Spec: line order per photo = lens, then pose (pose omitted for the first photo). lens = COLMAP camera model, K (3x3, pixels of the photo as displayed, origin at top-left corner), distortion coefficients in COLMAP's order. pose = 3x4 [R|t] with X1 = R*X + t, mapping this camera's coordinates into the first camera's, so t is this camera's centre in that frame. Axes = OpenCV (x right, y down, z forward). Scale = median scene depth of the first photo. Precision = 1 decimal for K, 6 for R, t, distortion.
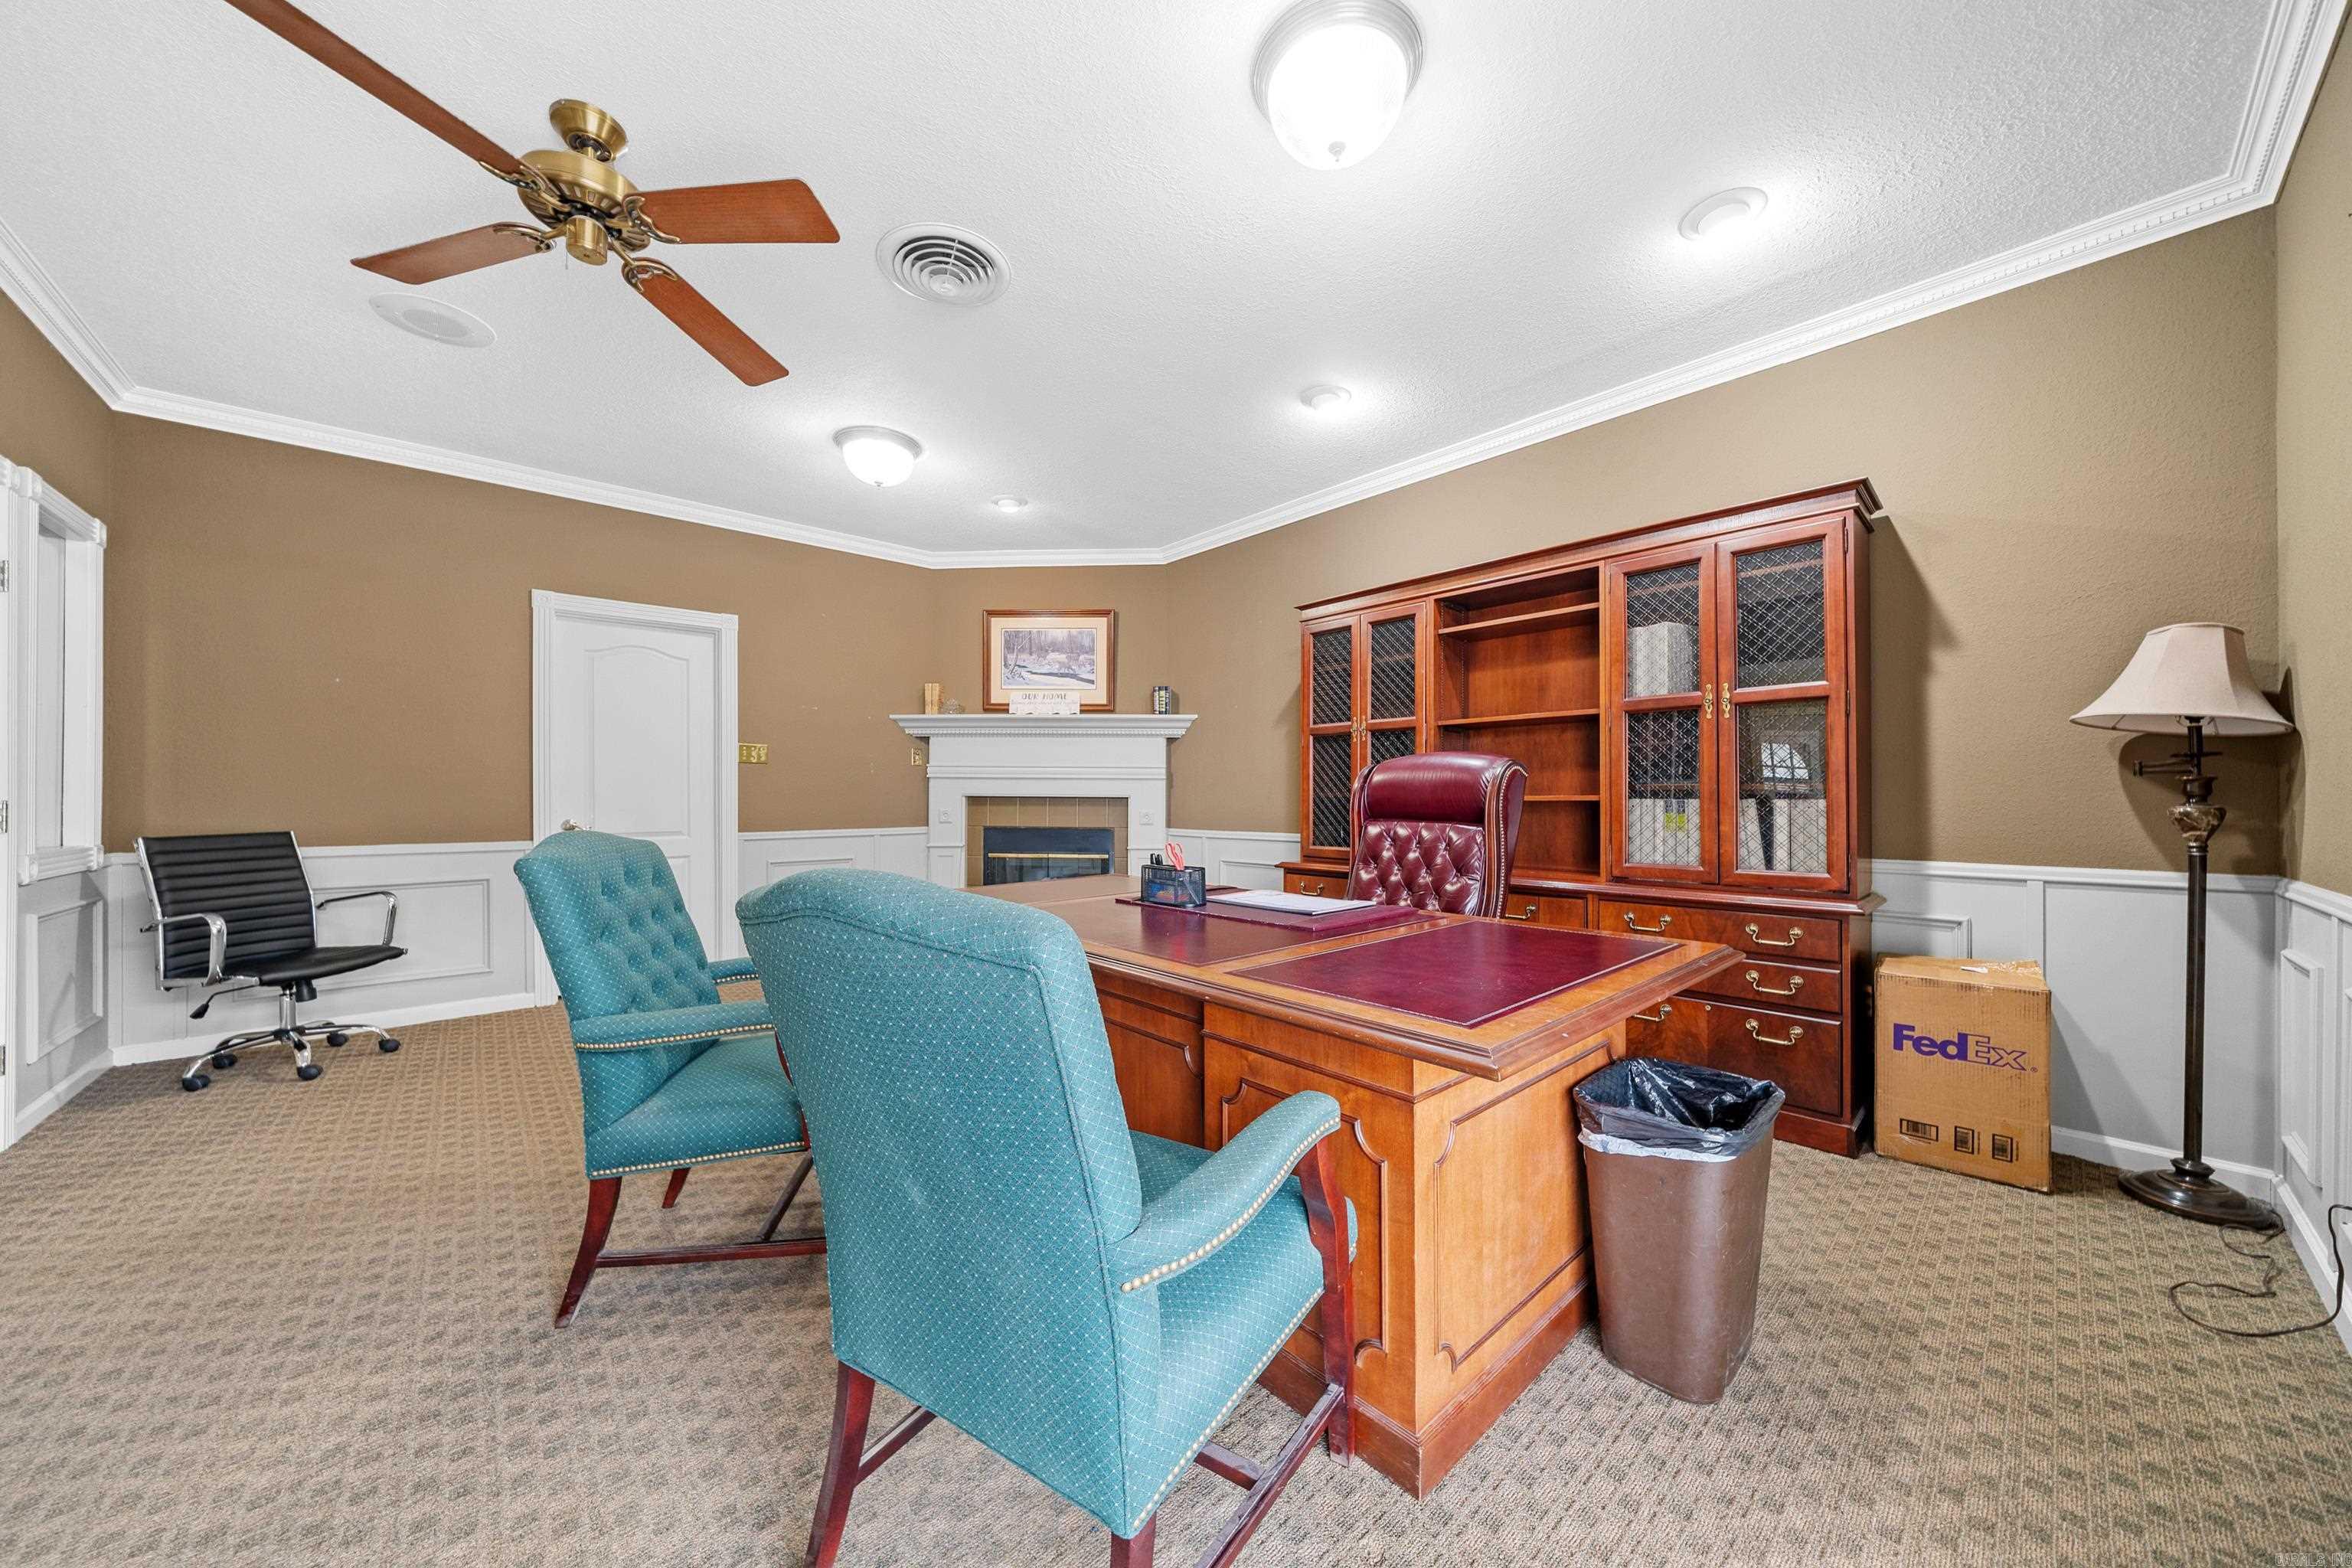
lens RADIAL K [[801.9, 0, 1168.9], [0, 801.9, 790.1], [0, 0, 1]] dist [-0.006762, 0.000032]
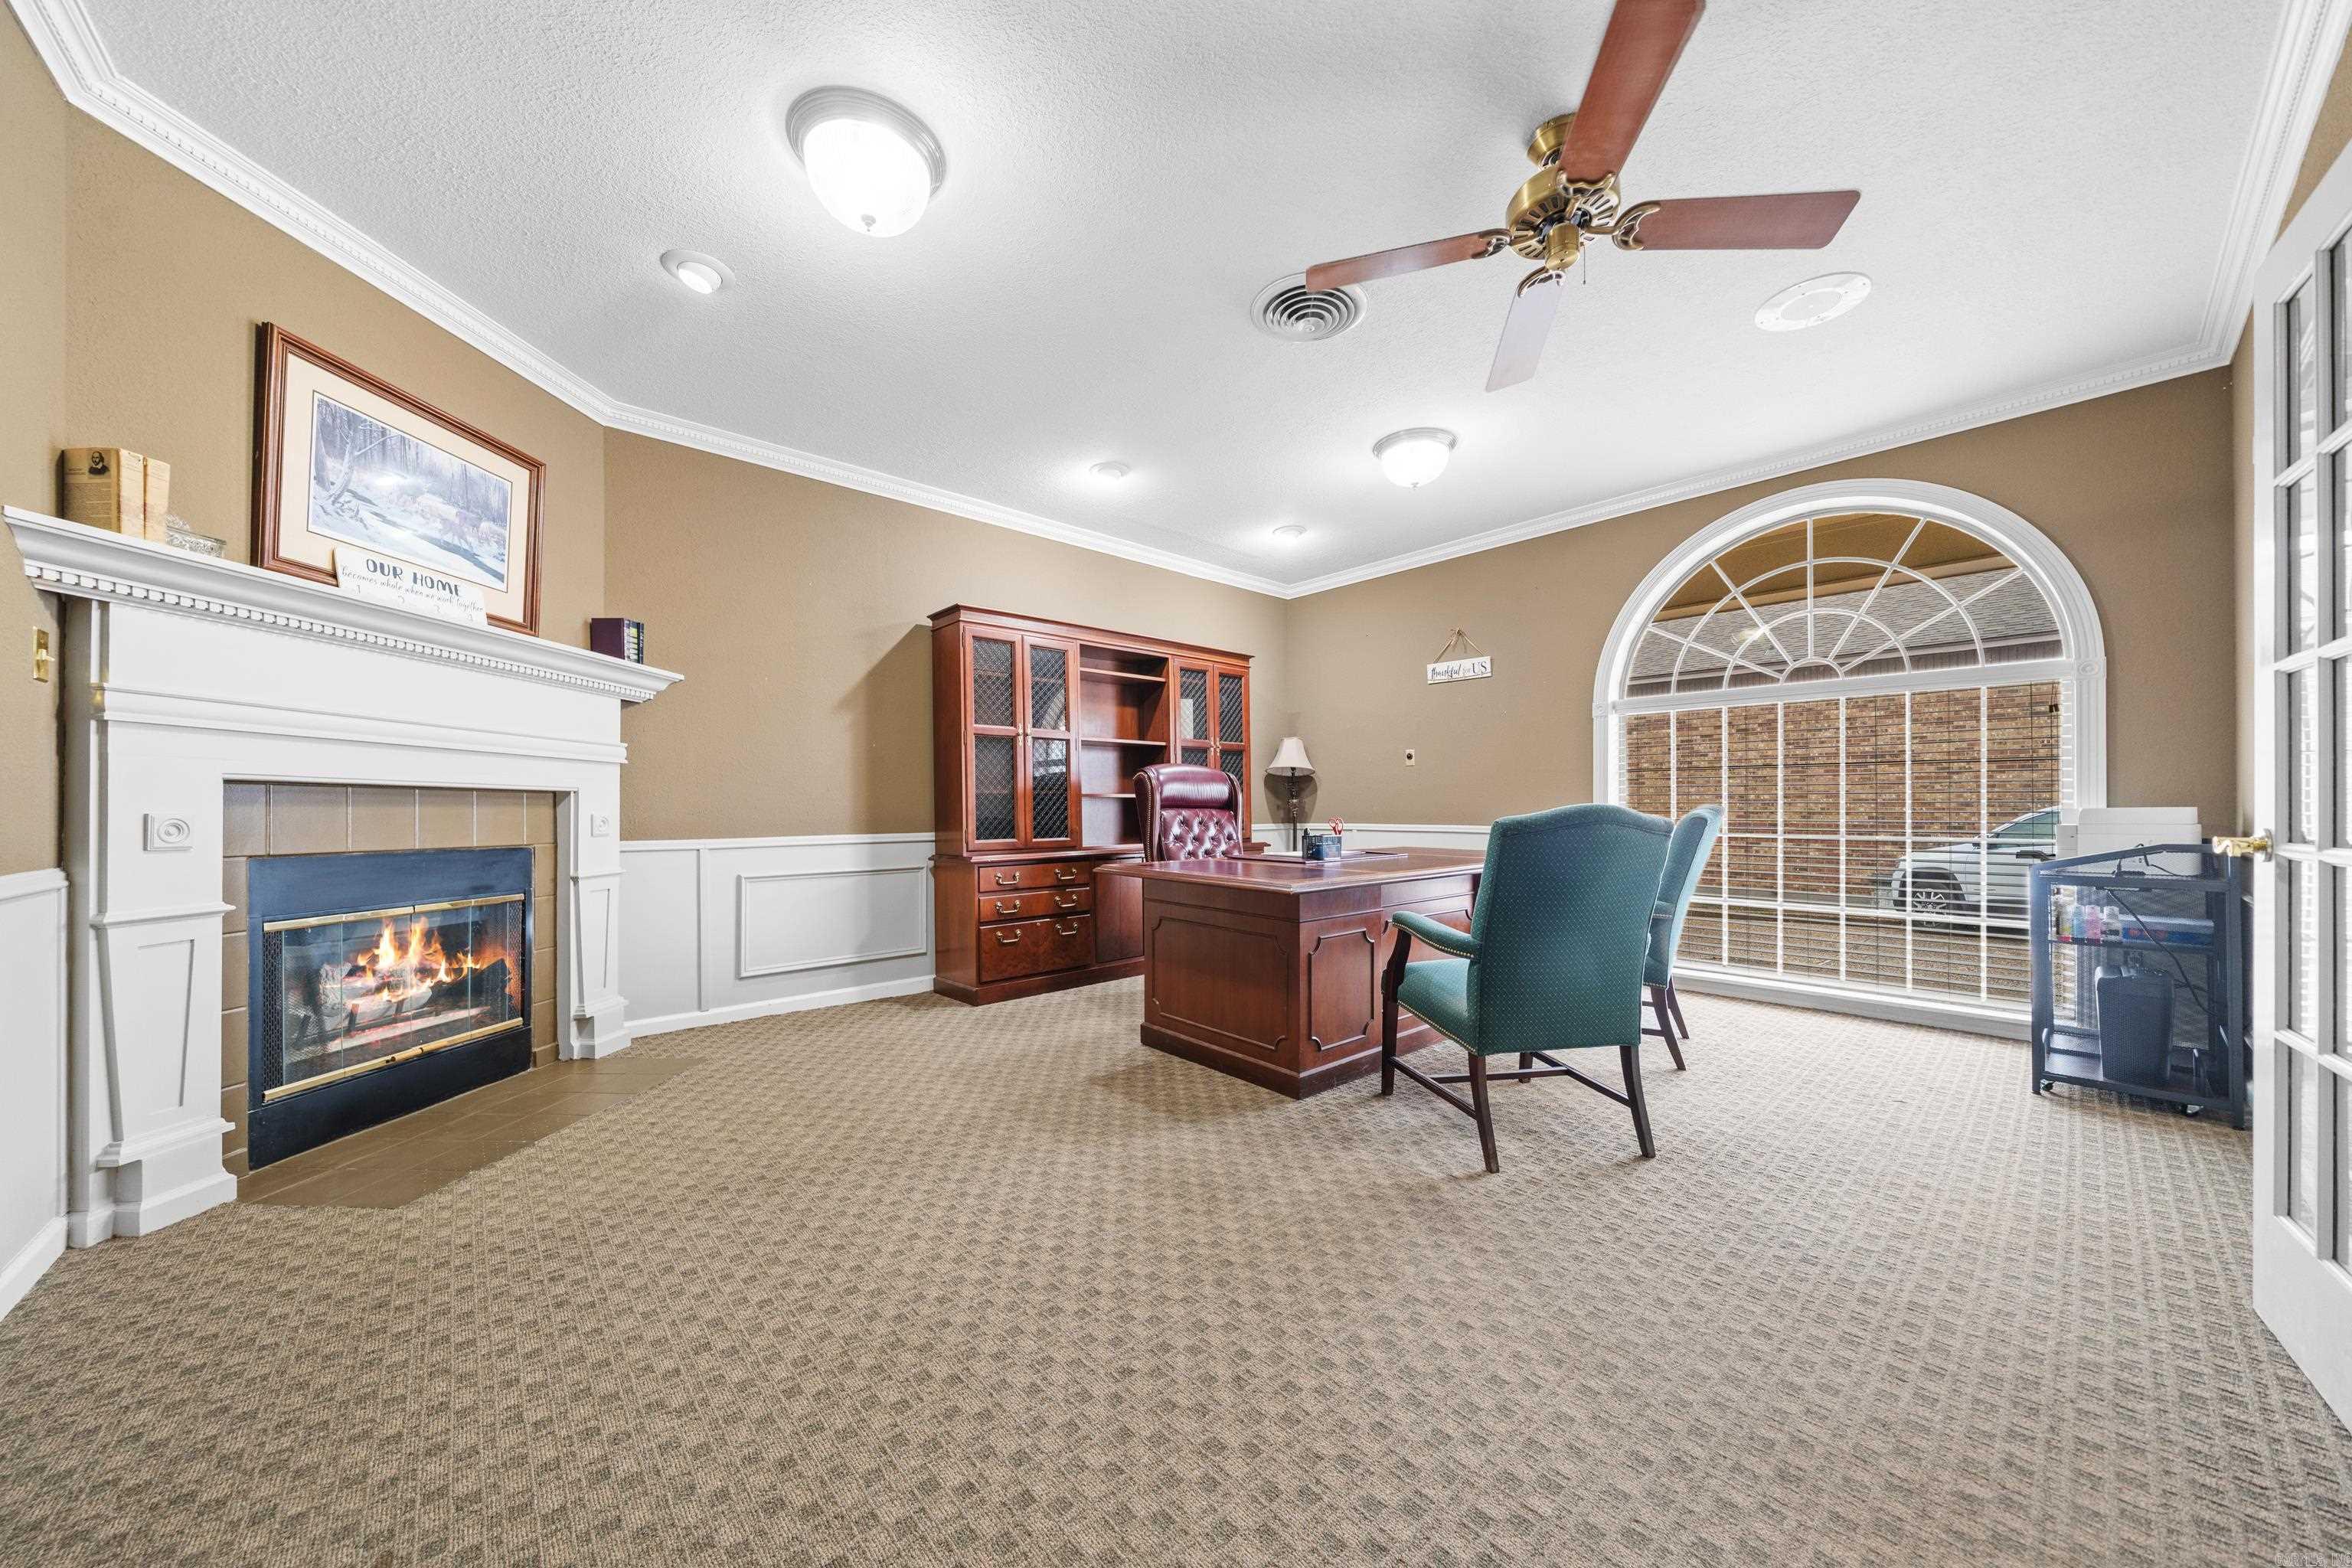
lens RADIAL K [[801.9, 0, 1168.9], [0, 801.9, 799.7], [0, 0, 1]] dist [-0.006762, 0.000032]
pose [[0.009669, 0.009639, 0.999907, -0.637007], [-0.005354, 0.999940, -0.009588, 0.019224], [-0.999939, -0.005261, 0.009720, 0.547194]]
